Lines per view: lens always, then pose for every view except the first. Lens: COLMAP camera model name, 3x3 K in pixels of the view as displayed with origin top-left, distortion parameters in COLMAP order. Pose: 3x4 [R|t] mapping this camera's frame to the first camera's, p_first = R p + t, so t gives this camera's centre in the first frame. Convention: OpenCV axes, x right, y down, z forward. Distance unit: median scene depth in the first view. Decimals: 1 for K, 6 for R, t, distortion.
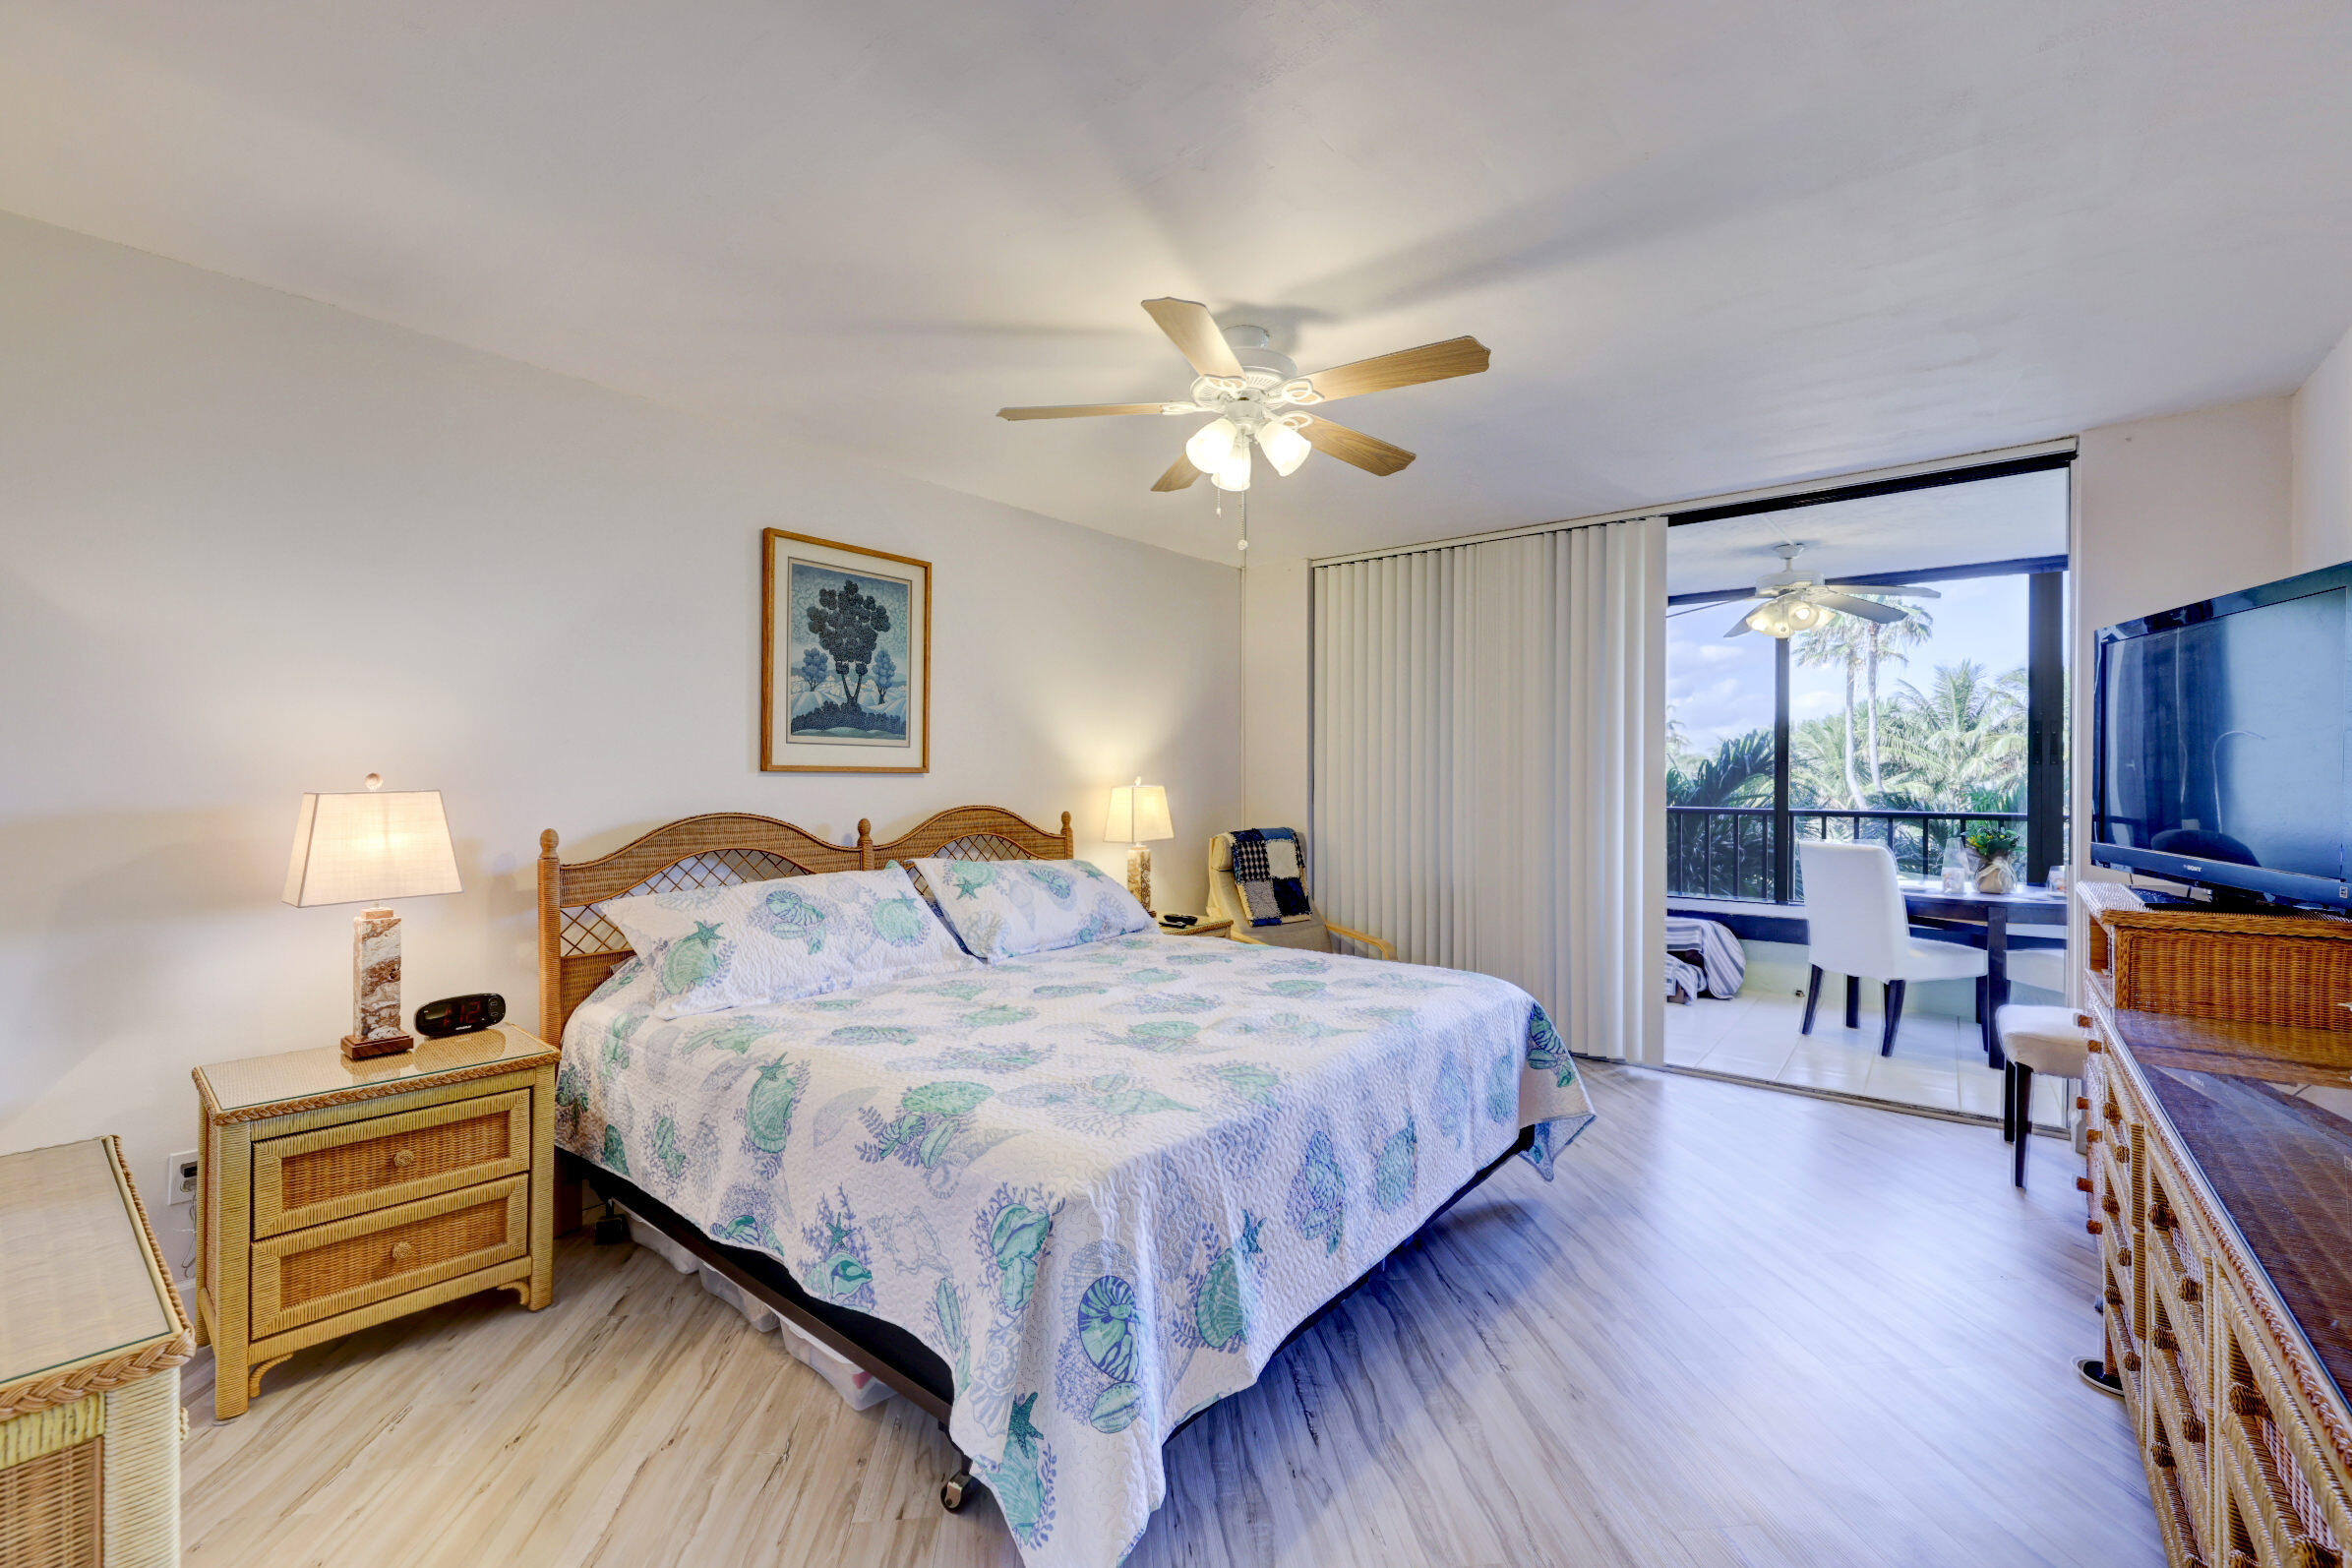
lens RADIAL K [[983.0, 0, 1184.8], [0, 983.0, 778.7], [0, 0, 1]] dist [0.000689, 0.000302]
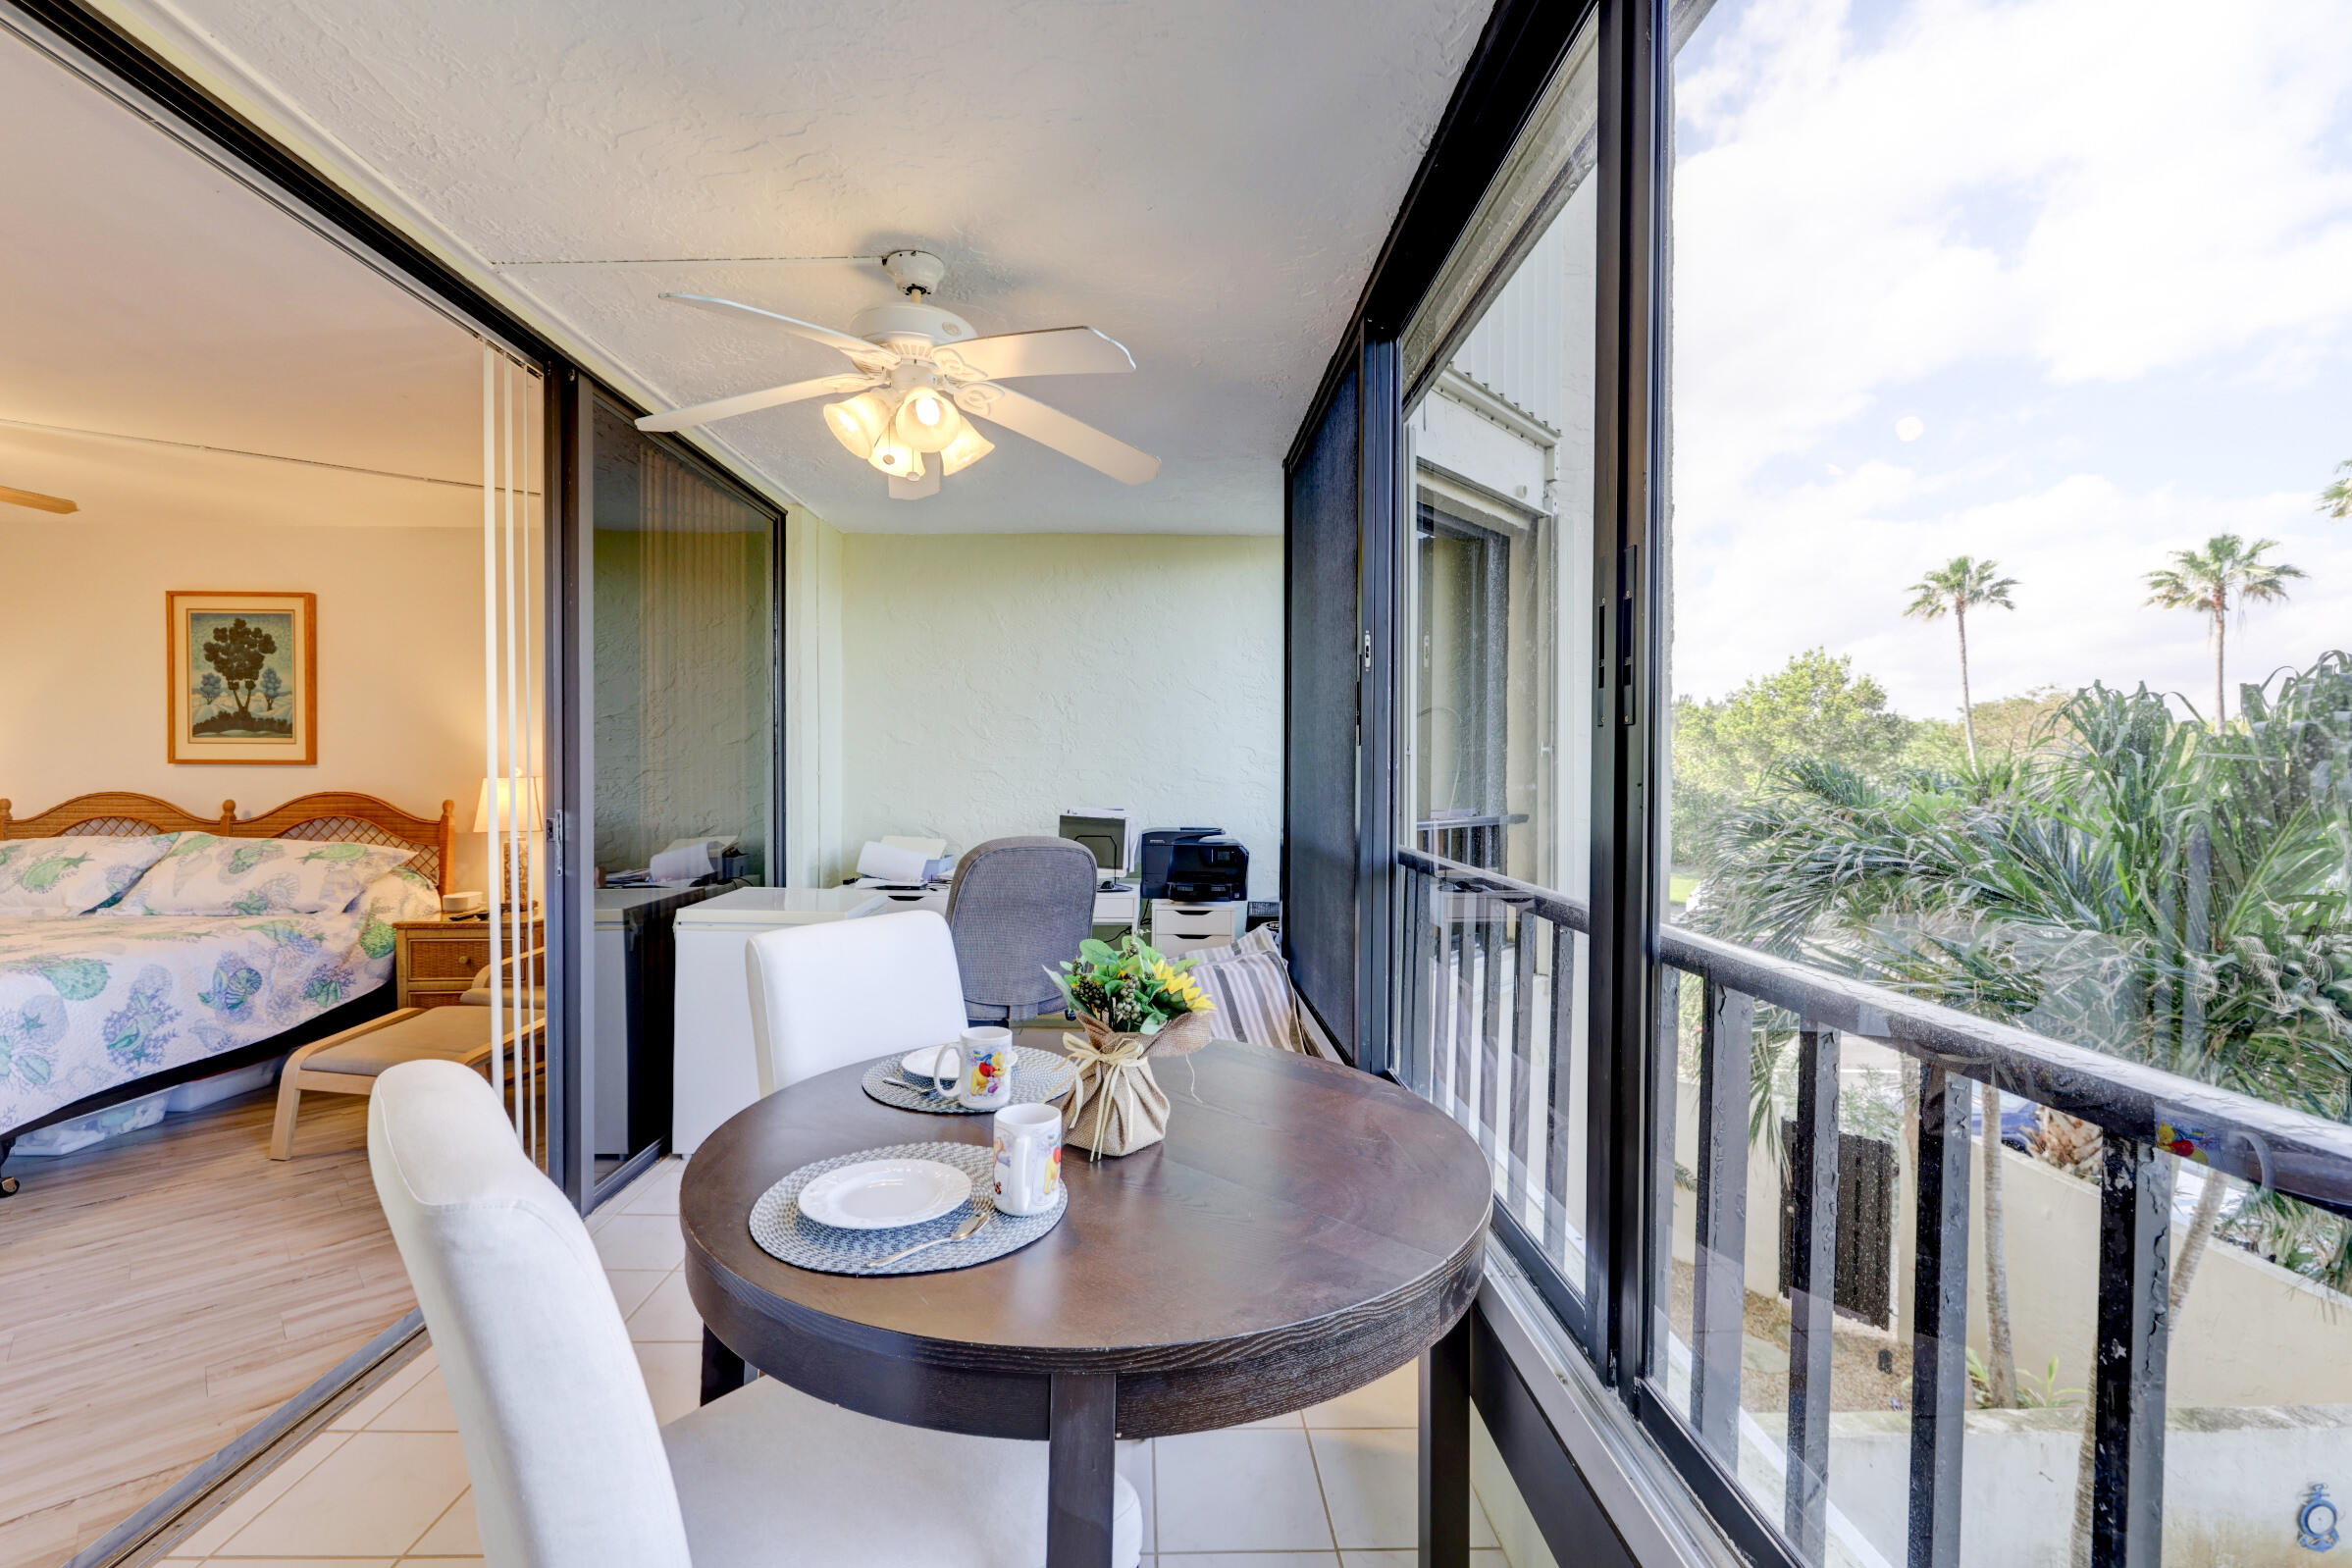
lens RADIAL K [[977.0, 0, 1173.3], [0, 977.0, 778.9], [0, 0, 1]] dist [-0.002787, 0.000226]
pose [[0.648184, 0.011393, -0.761398, 1.492957], [-0.003016, 0.999919, 0.012395, -0.006547], [0.761477, -0.005738, 0.648166, 1.126203]]
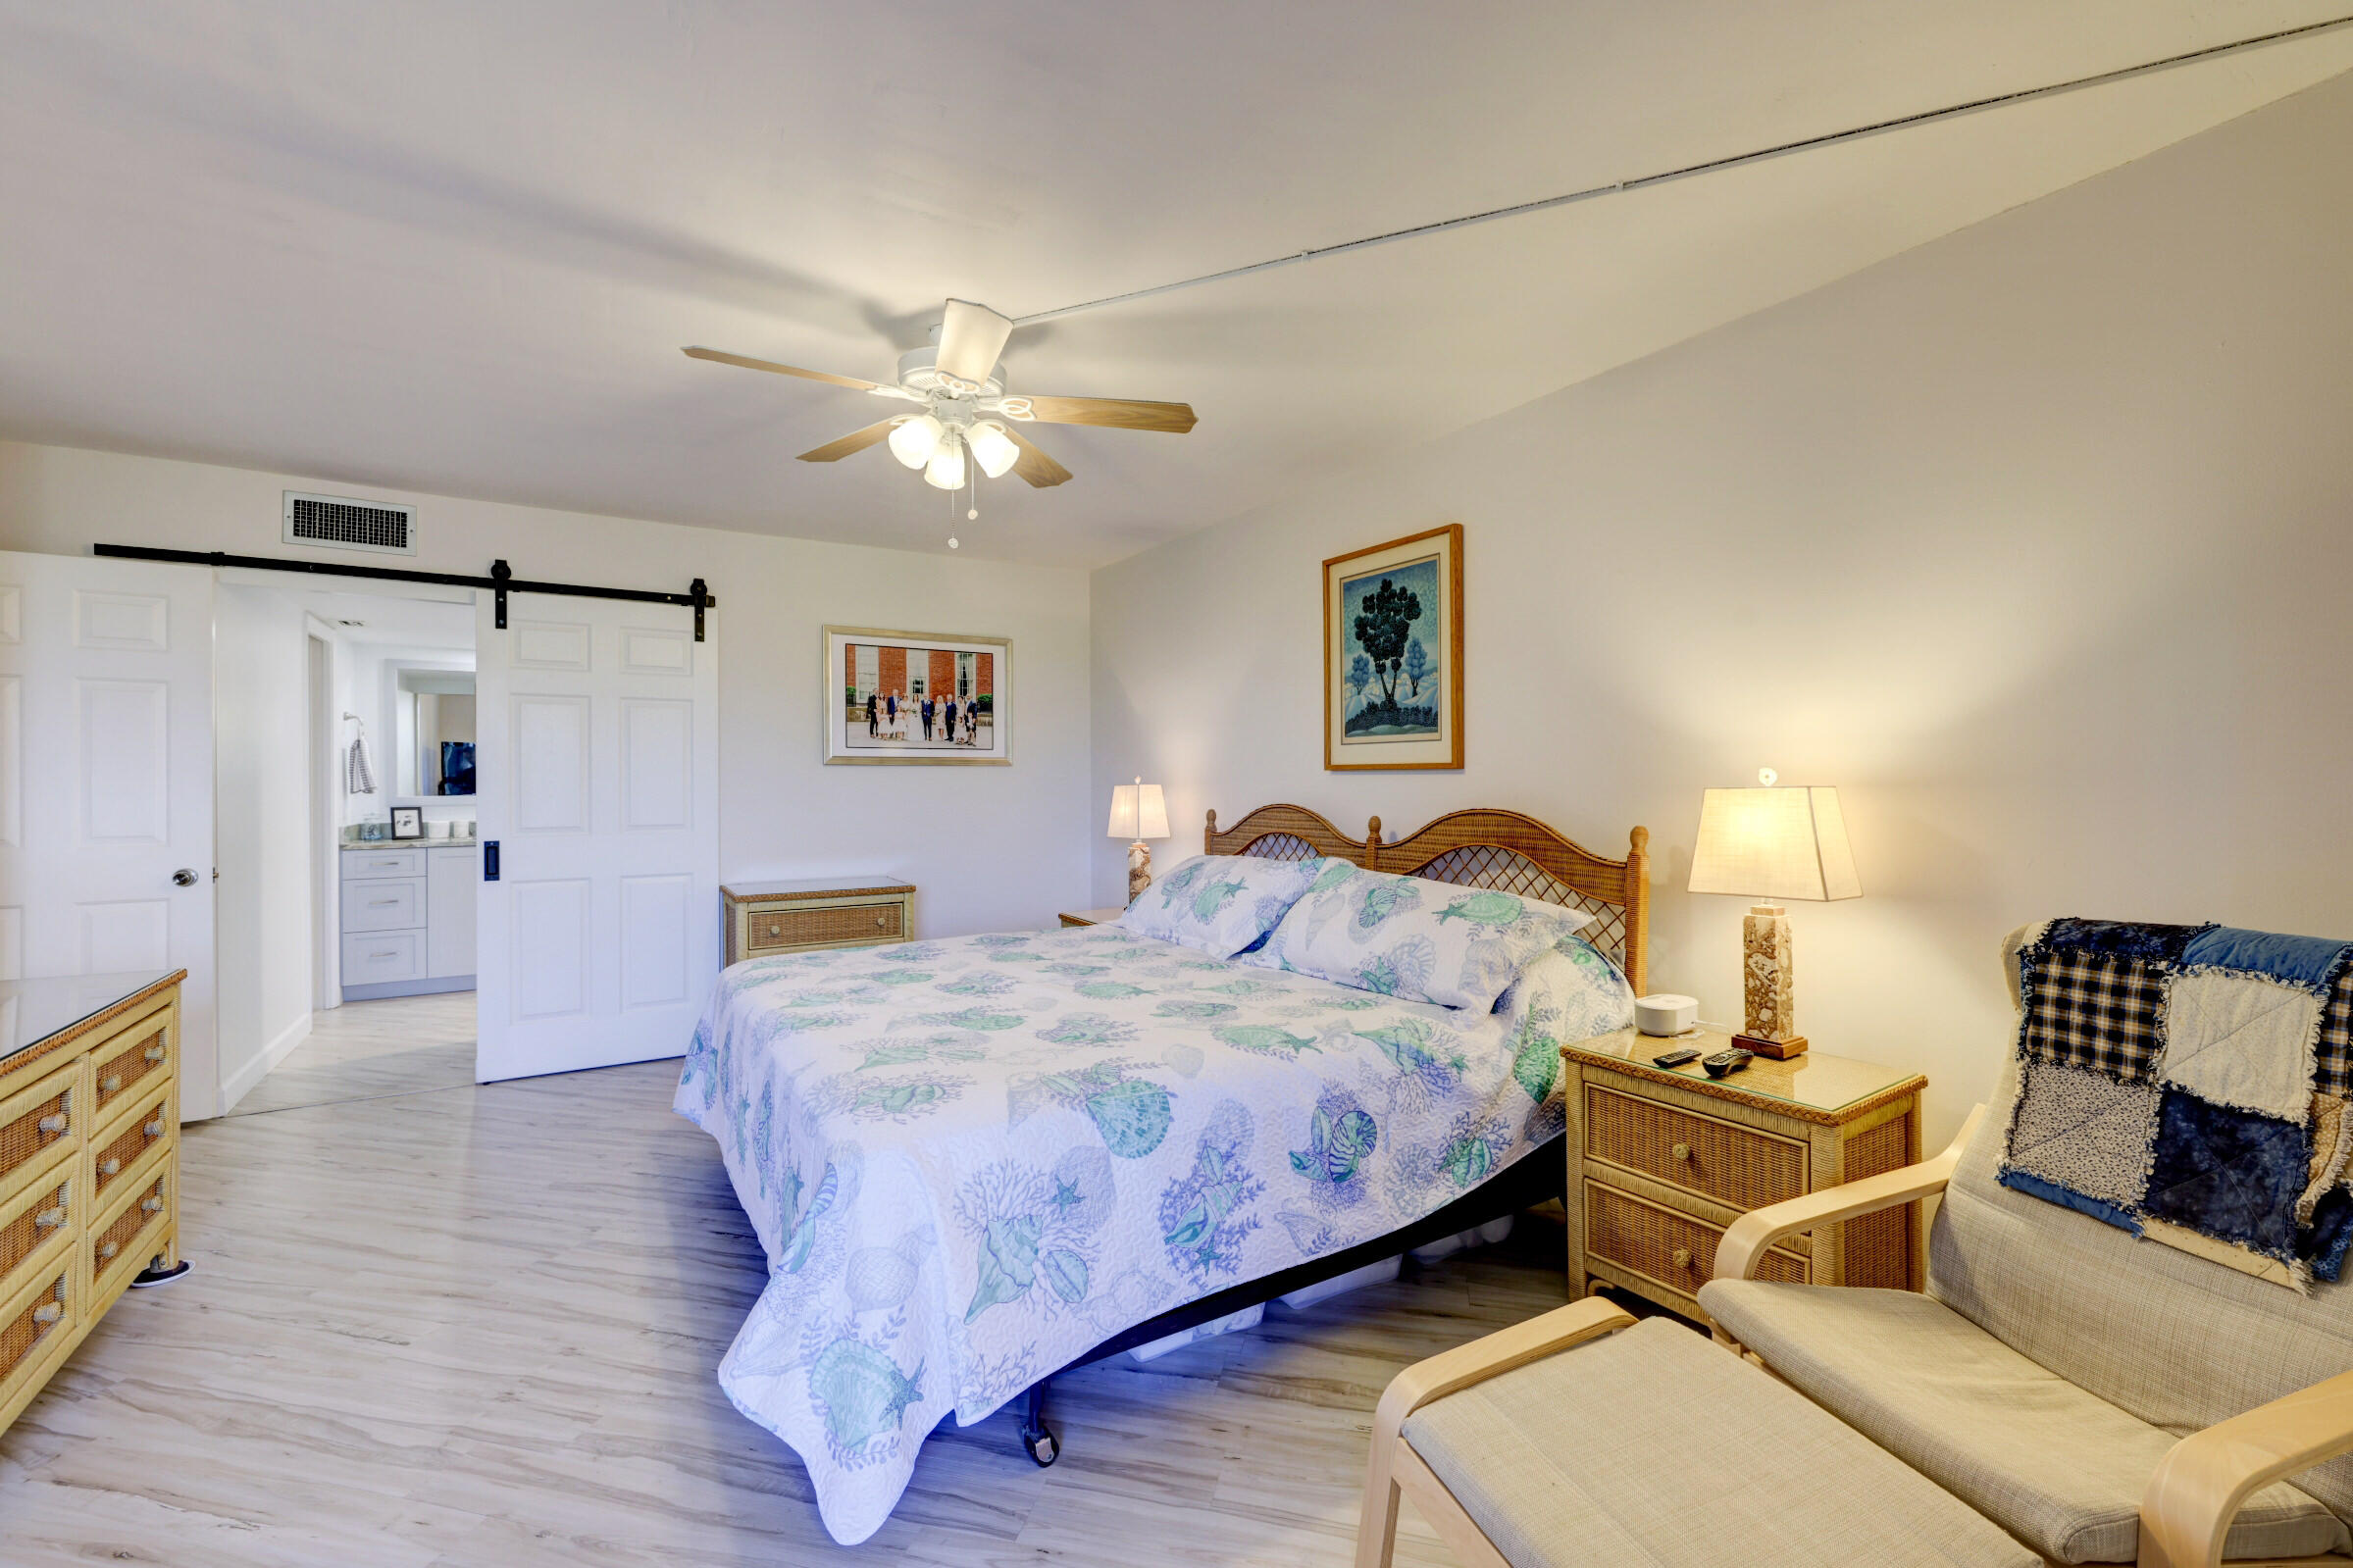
lens RADIAL K [[977.3, 0, 1173.8], [0, 977.3, 778.9], [0, 0, 1]] dist [-0.002787, 0.000226]
pose [[-0.323150, 0.002396, -0.946345, 0.687541], [0.007113, 0.999975, 0.000103, 0.001497], [0.946321, -0.006698, -0.323159, 1.137679]]
